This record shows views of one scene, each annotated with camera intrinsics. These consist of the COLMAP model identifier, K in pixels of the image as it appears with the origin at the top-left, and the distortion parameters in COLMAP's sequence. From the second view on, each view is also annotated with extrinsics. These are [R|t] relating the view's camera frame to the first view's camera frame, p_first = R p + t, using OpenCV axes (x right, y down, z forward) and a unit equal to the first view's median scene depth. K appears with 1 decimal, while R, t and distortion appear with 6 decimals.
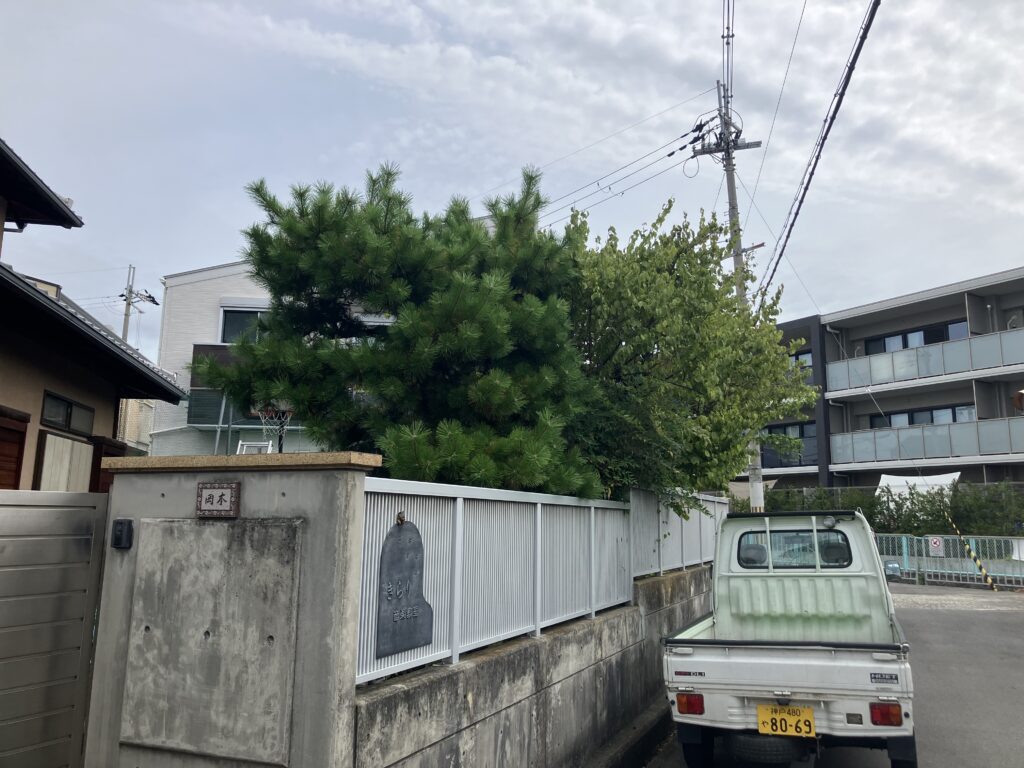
lens RADIAL K [[832.8, 0, 513.2], [0, 832.8, 352.0], [0, 0, 1]] dist [0.051319, -0.101044]
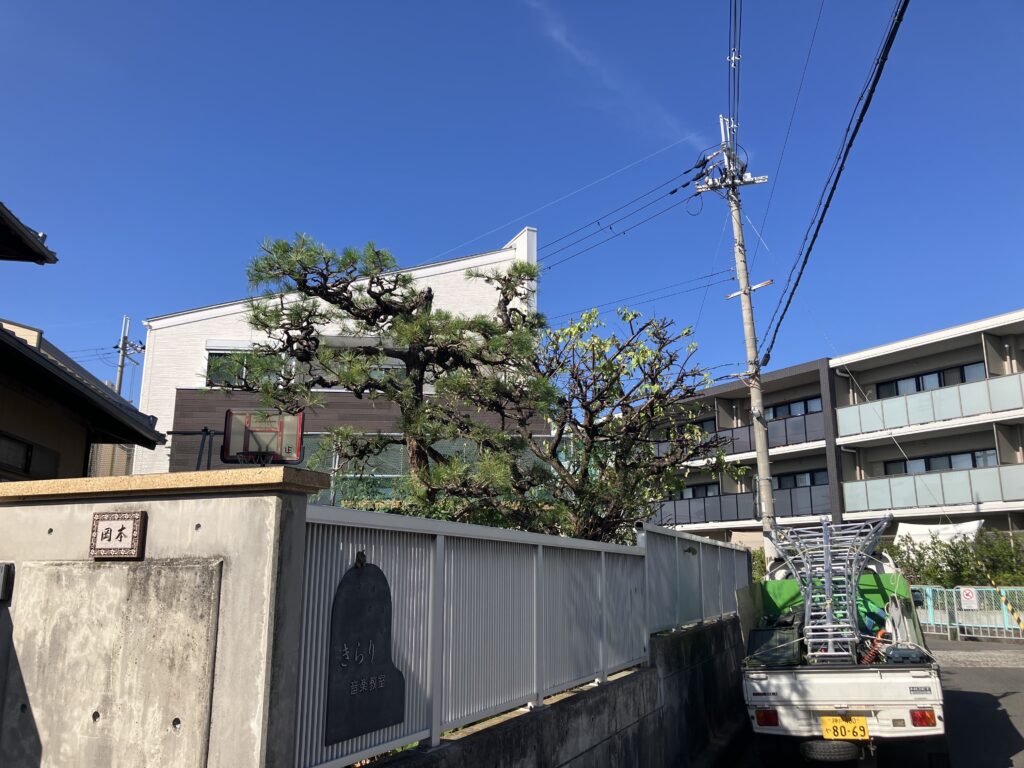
lens RADIAL K [[841.2, 0, 503.4], [0, 841.2, 368.2], [0, 0, 1]] dist [0.017380, -0.006186]
pose [[0.999880, -0.009745, -0.012064, 0.008975], [0.009225, 0.999057, -0.042419, 0.059995], [0.012466, 0.042302, 0.999027, 0.227850]]
